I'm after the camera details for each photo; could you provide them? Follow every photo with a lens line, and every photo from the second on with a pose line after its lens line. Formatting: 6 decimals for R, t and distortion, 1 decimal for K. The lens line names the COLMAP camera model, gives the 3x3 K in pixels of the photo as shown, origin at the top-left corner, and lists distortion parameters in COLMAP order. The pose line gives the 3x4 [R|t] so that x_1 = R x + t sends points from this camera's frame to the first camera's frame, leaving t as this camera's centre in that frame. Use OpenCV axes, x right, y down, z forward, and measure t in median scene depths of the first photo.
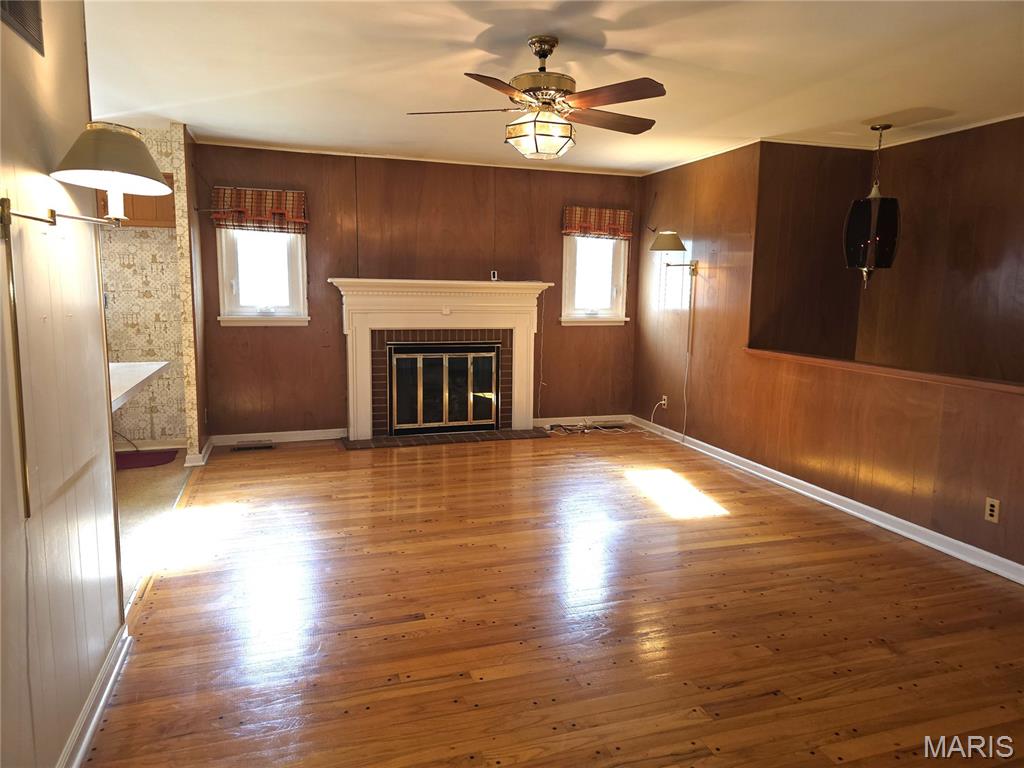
lens RADIAL K [[688.6, 0, 518.3], [0, 688.6, 382.1], [0, 0, 1]] dist [0.055881, -0.054565]
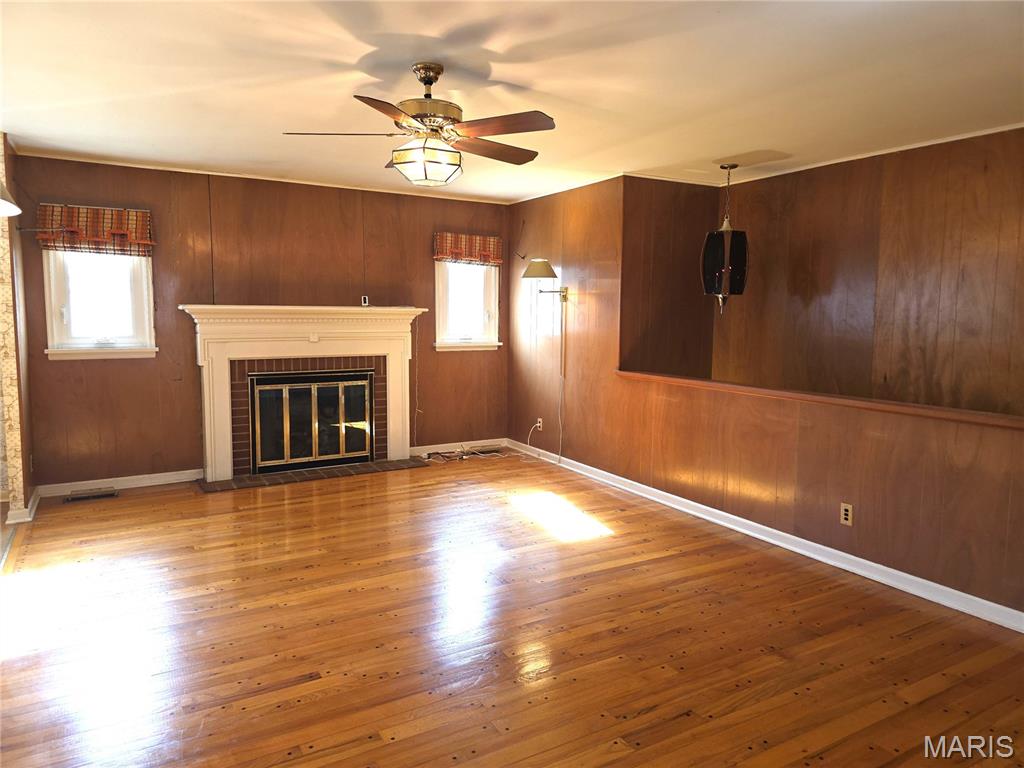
lens RADIAL K [[688.6, 0, 517.6], [0, 688.6, 377.6], [0, 0, 1]] dist [0.055881, -0.054565]
pose [[0.978248, -0.026620, 0.205724, -0.035341], [0.034501, 0.998798, -0.034816, -0.008425], [-0.204550, 0.041156, 0.977991, 0.018217]]
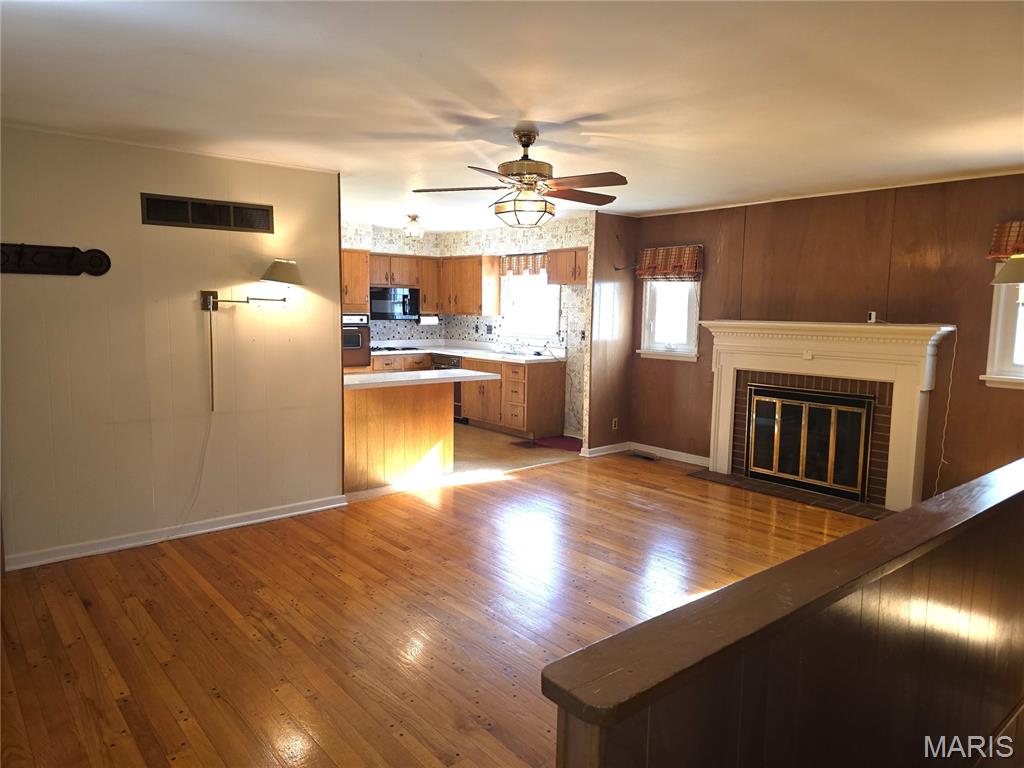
lens RADIAL K [[688.6, 0, 503.4], [0, 688.6, 377.9], [0, 0, 1]] dist [0.055881, -0.054565]
pose [[0.358236, 0.087163, -0.929554, 0.775002], [-0.137060, 0.989755, 0.039987, -0.070171], [0.923516, 0.113080, 0.366512, 0.365916]]
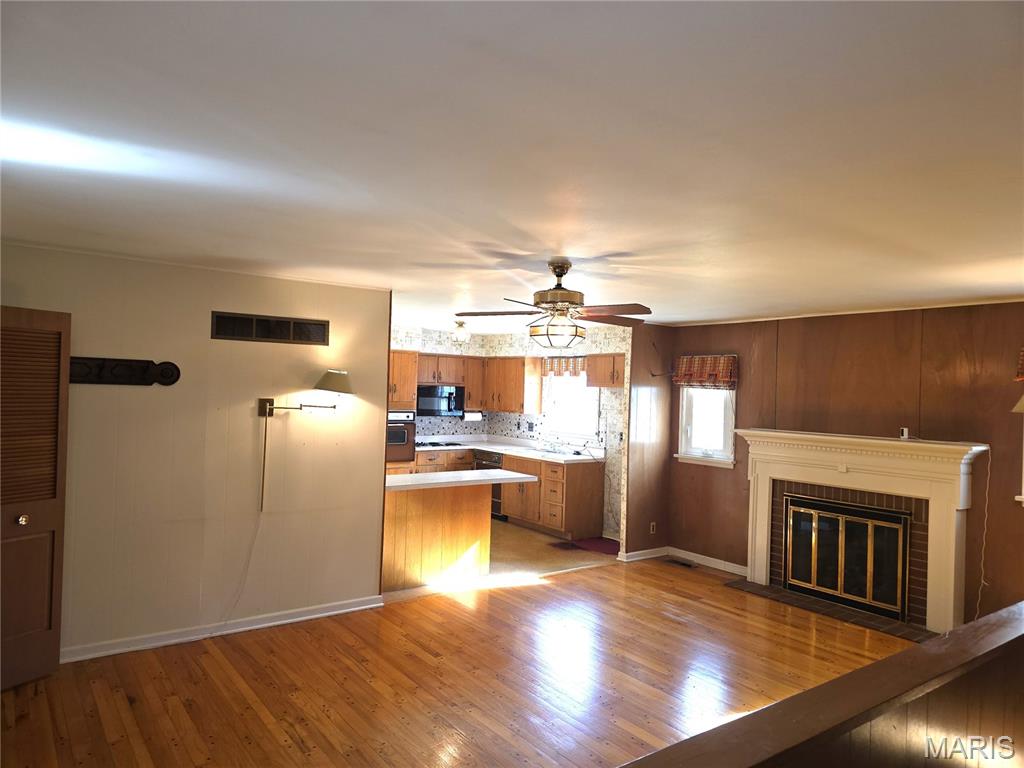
lens RADIAL K [[688.6, 0, 514.1], [0, 688.6, 382.2], [0, 0, 1]] dist [0.055881, -0.054565]
pose [[0.306567, -0.017265, -0.951692, 0.823479], [-0.159181, 0.984825, -0.069143, -0.104660], [0.938445, 0.172688, 0.299167, 0.362258]]
